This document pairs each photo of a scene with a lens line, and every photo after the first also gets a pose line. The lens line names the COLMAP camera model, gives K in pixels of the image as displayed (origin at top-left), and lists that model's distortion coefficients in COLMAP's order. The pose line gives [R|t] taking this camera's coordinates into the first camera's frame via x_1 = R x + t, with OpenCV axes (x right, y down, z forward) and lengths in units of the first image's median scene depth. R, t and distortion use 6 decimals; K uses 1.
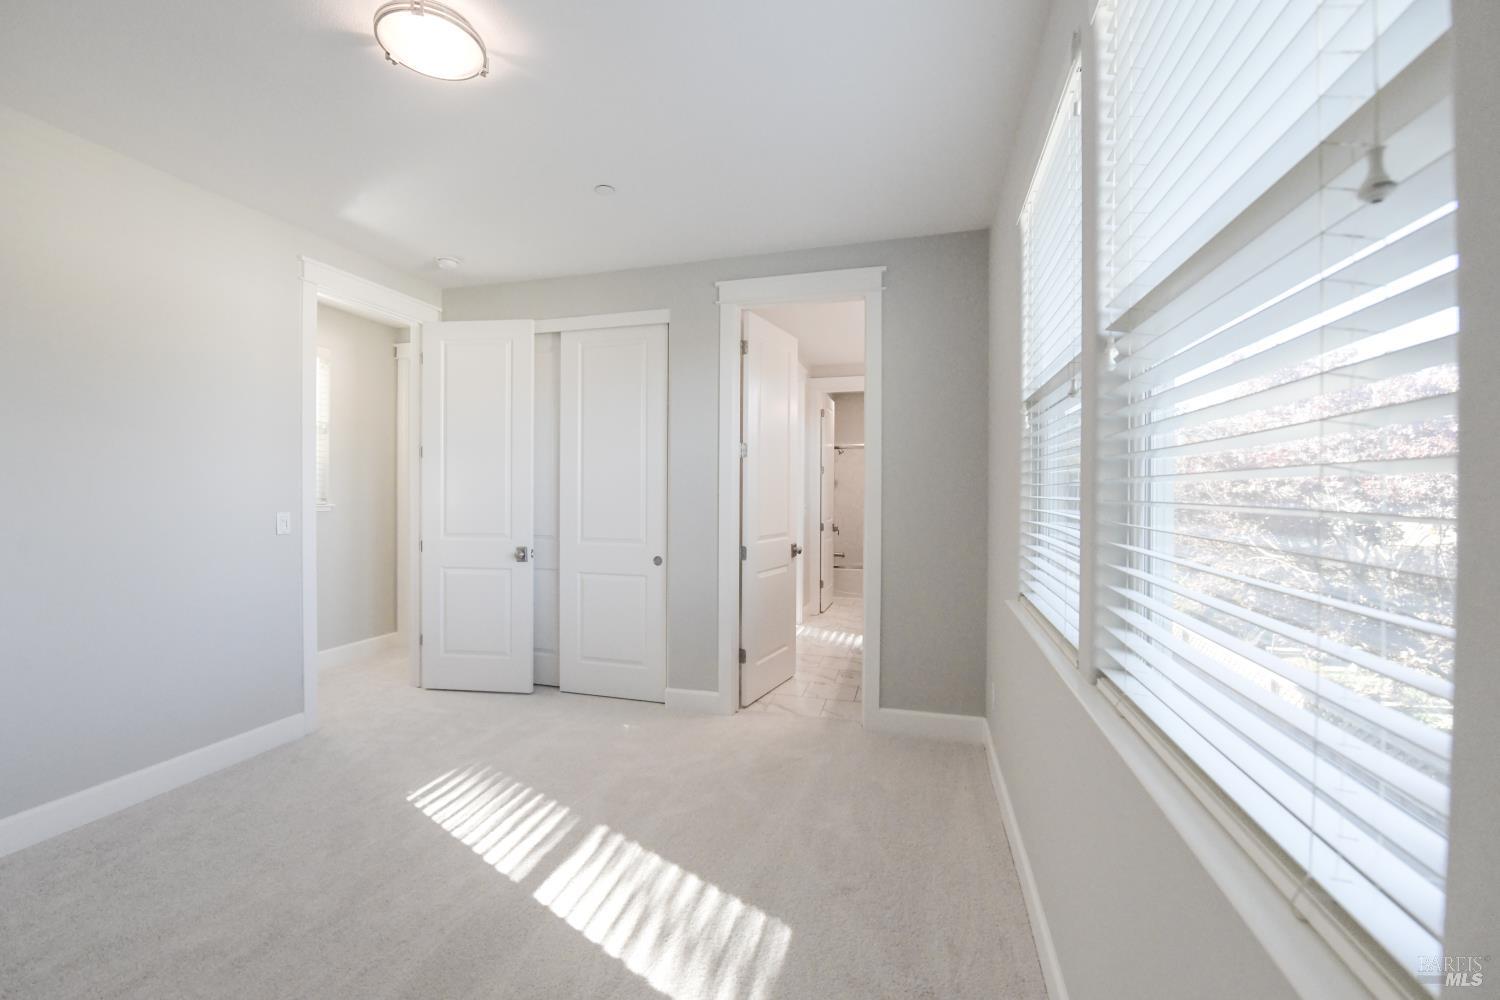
lens RADIAL K [[622.5, 0, 711.6], [0, 622.5, 488.4], [0, 0, 1]] dist [-0.000457, -0.000089]
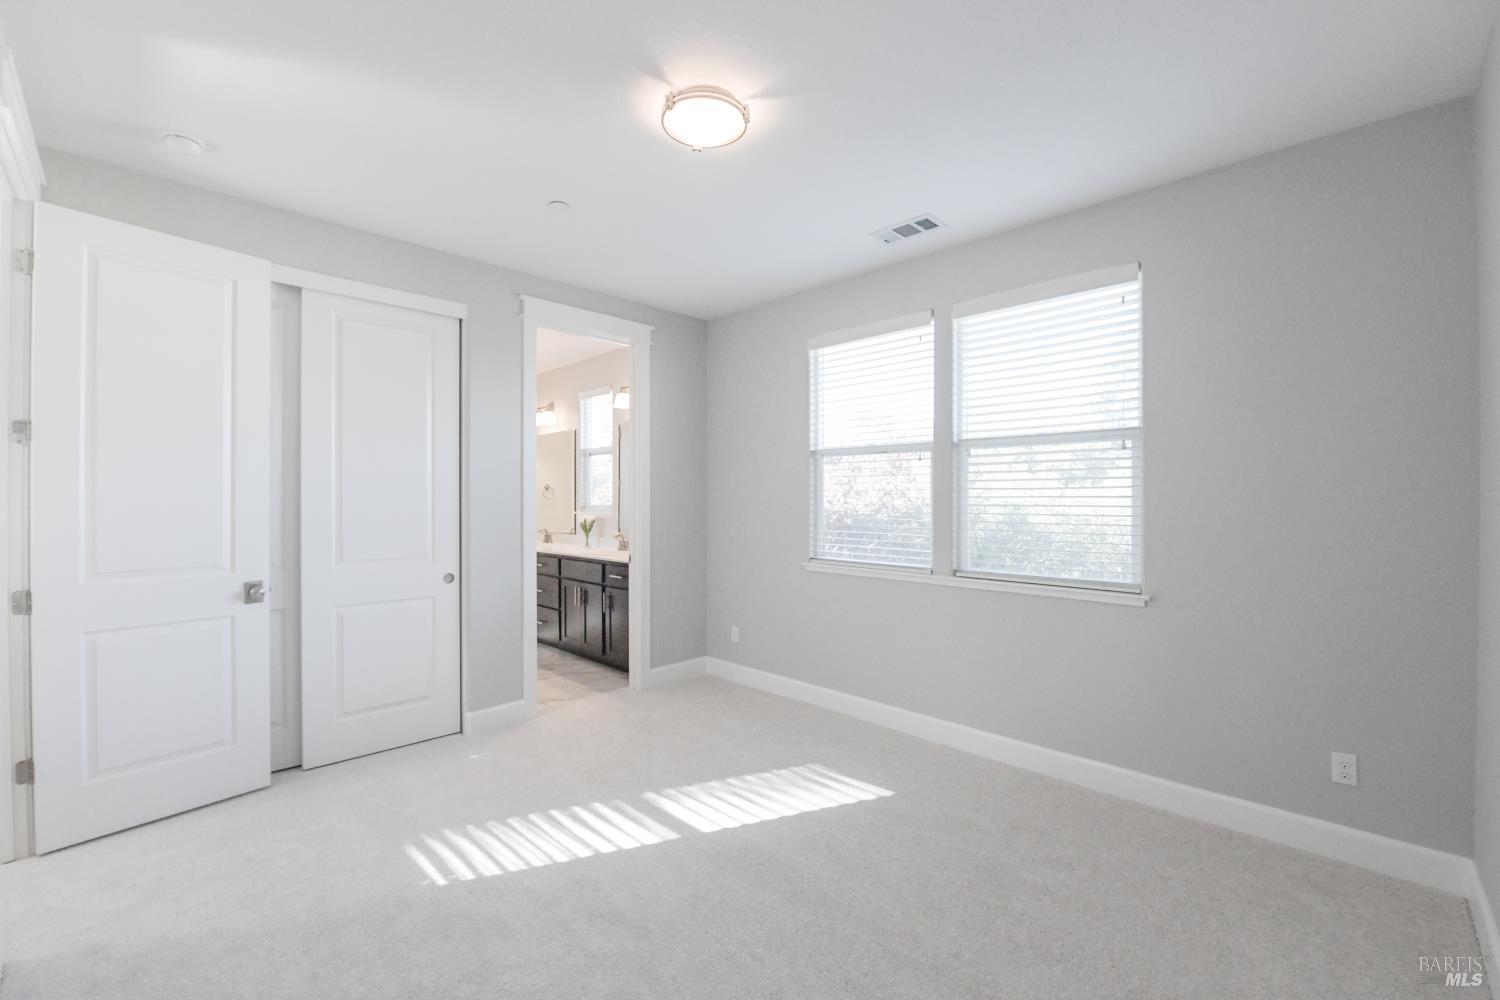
lens RADIAL K [[615.5, 0, 770.8], [0, 615.5, 495.8], [0, 0, 1]] dist [0.000787, 0.000233]
pose [[0.465857, 0.002590, 0.884856, -0.691672], [0.000481, 0.999995, -0.003180, -0.000209], [-0.884860, 0.001907, 0.465854, 0.174197]]
